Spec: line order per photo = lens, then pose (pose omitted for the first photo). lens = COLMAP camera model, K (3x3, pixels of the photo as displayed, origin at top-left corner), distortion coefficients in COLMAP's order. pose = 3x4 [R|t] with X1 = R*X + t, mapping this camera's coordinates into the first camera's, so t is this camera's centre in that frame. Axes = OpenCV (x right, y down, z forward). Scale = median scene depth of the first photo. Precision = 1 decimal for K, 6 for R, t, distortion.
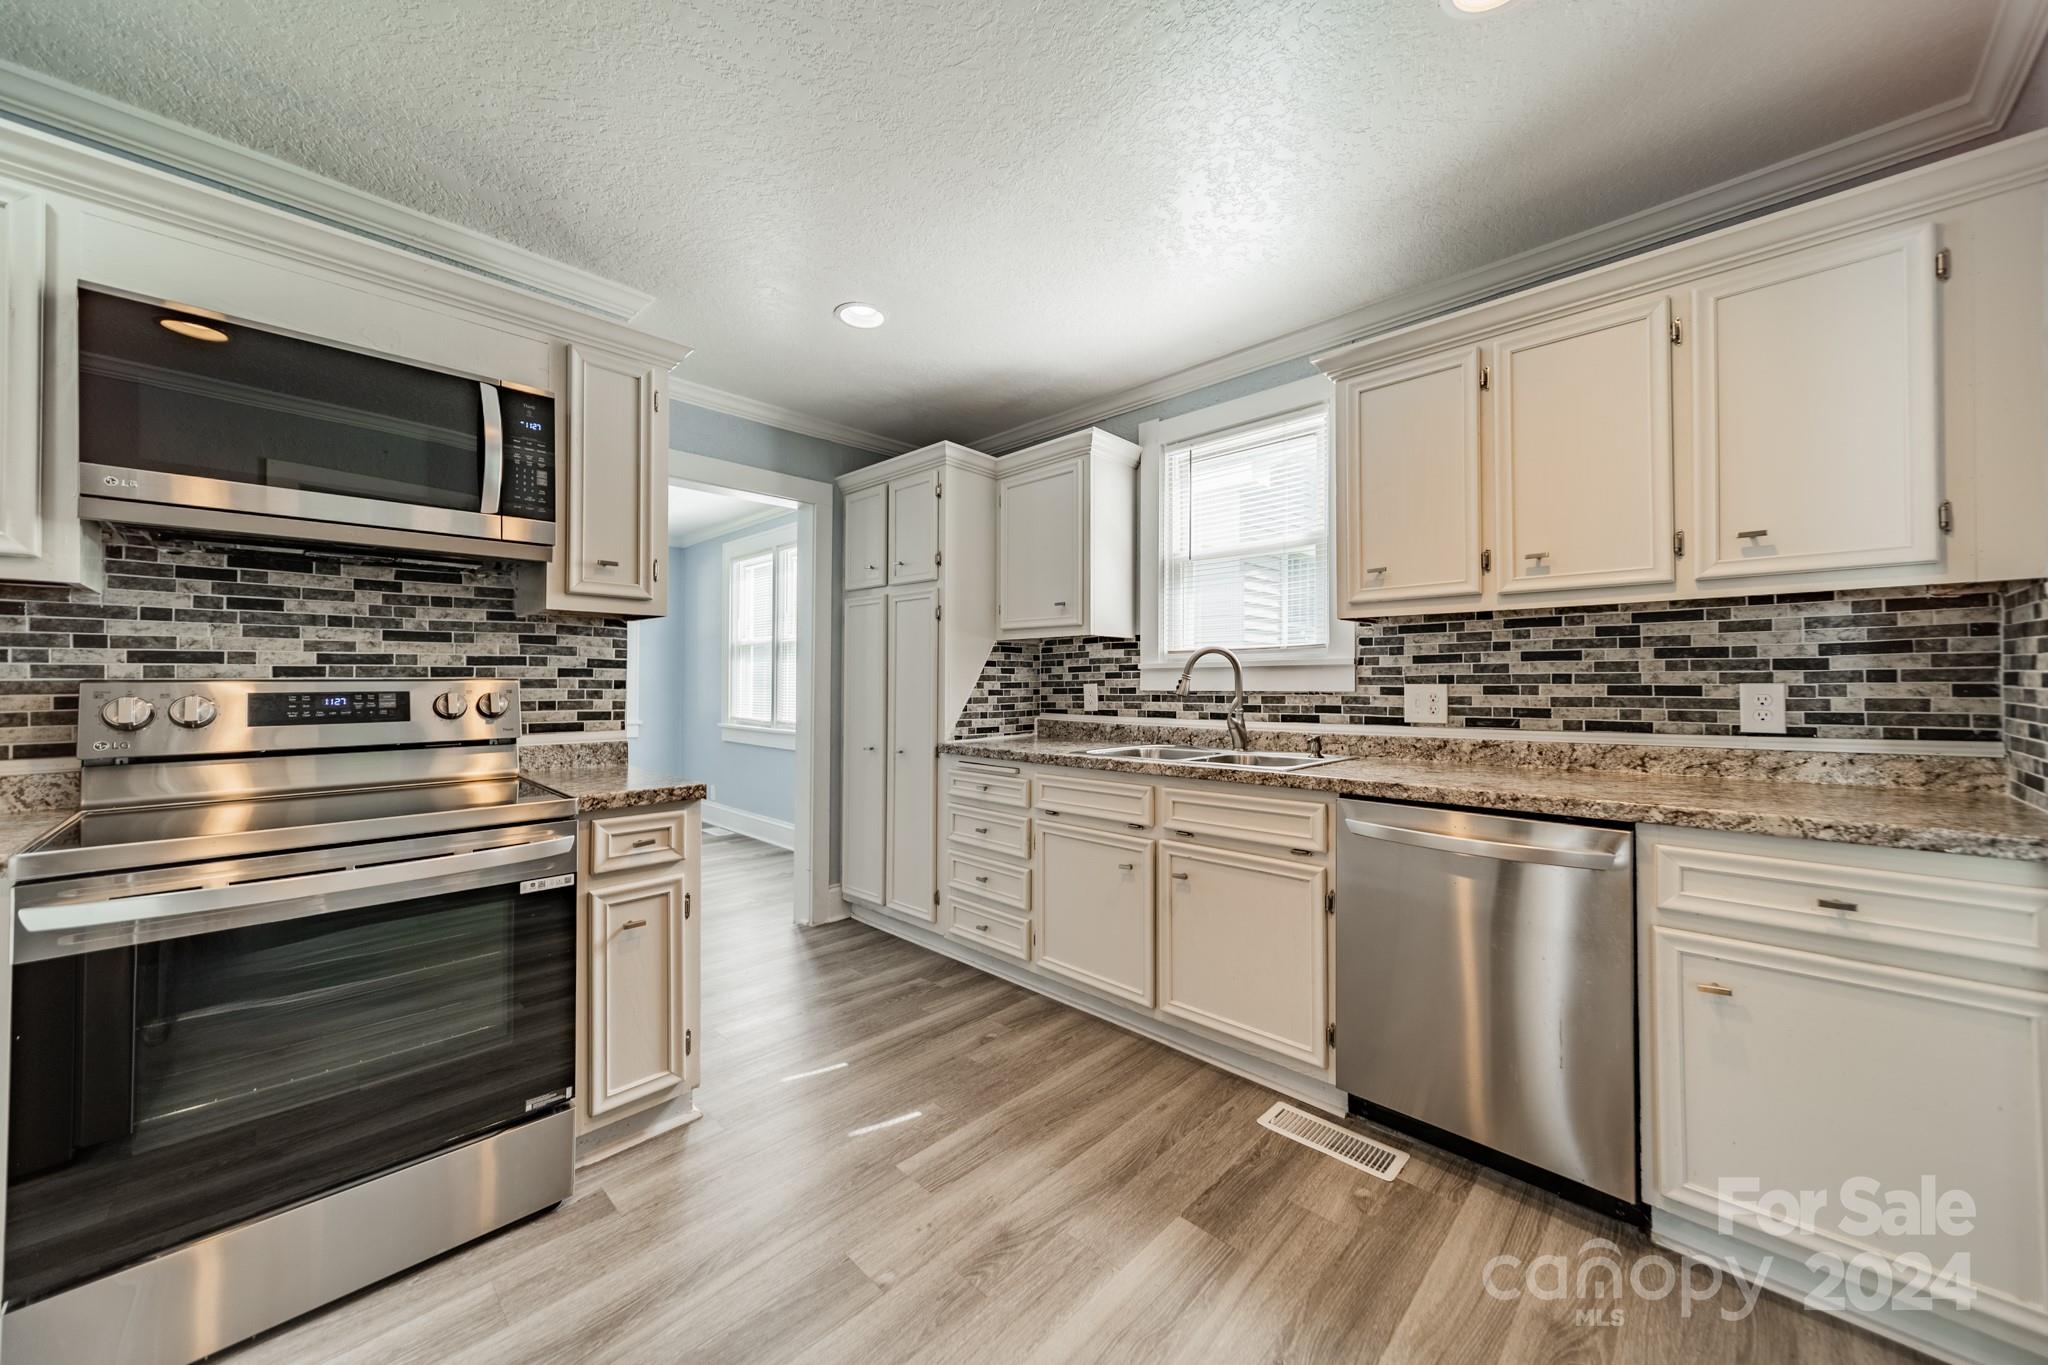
lens RADIAL K [[737.7, 0, 1029.4], [0, 737.7, 675.5], [0, 0, 1]] dist [0.006438, 0.000038]
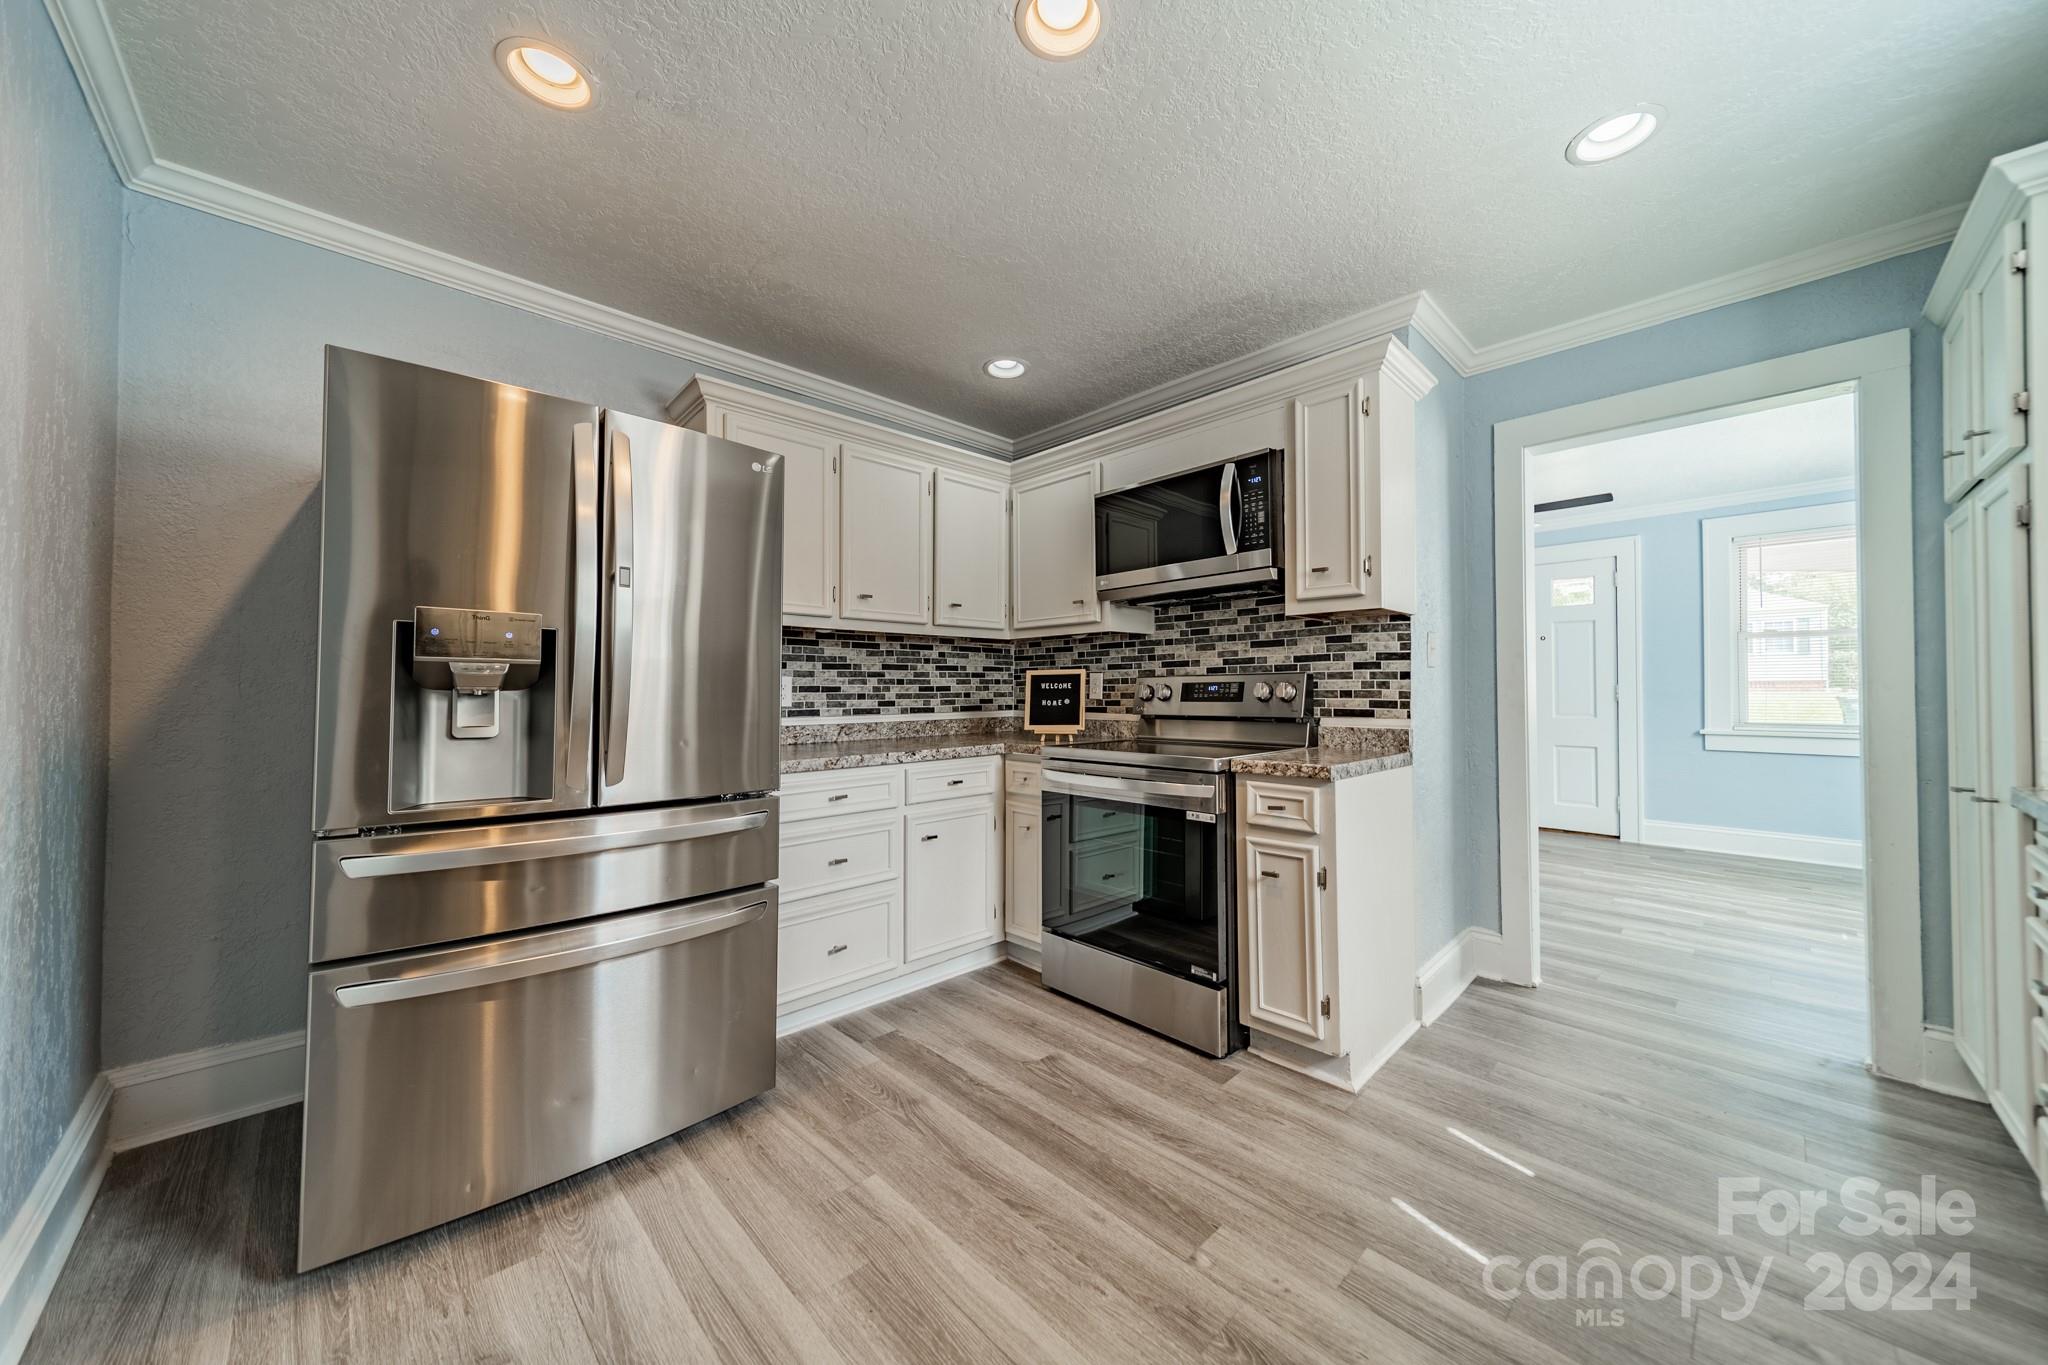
lens RADIAL K [[718.0, 0, 1025.1], [0, 718.0, 678.1], [0, 0, 1]] dist [0.005107, -0.000046]
pose [[-0.035493, -0.018481, -0.999199, 0.546928], [0.011126, 0.999760, -0.018887, 0.032797], [0.999308, -0.011787, -0.035279, 0.553096]]
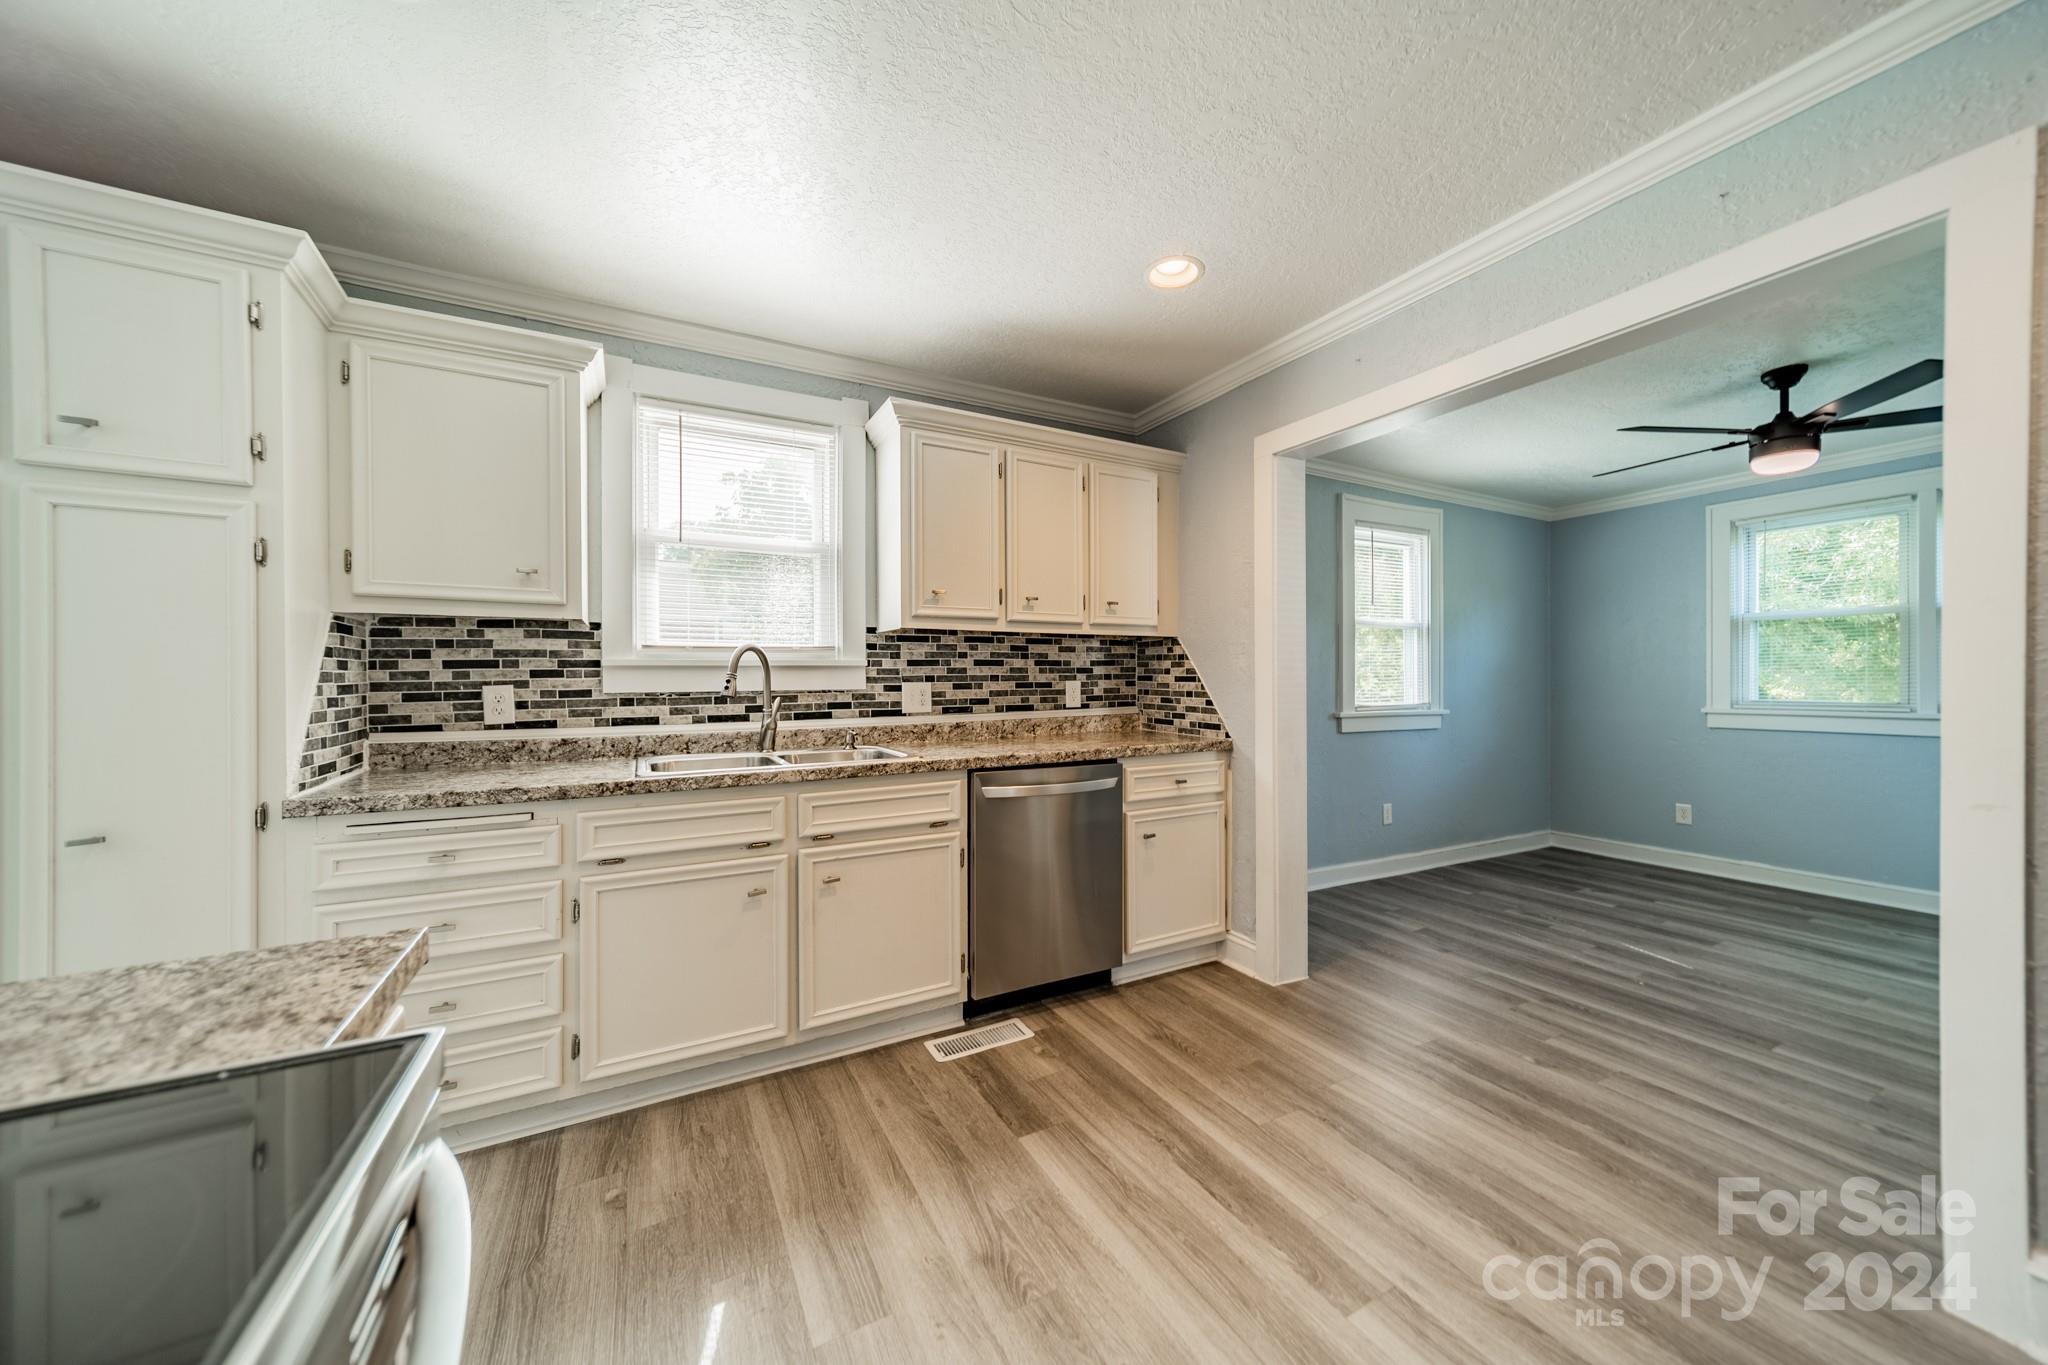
lens RADIAL K [[720.0, 0, 1028.3], [0, 720.0, 680.9], [0, 0, 1]] dist [0.008142, 0.000053]
pose [[0.297556, -0.005132, 0.954691, -0.672477], [-0.005405, 0.999960, 0.007060, -0.000940], [-0.954689, -0.007261, 0.297517, 0.496954]]
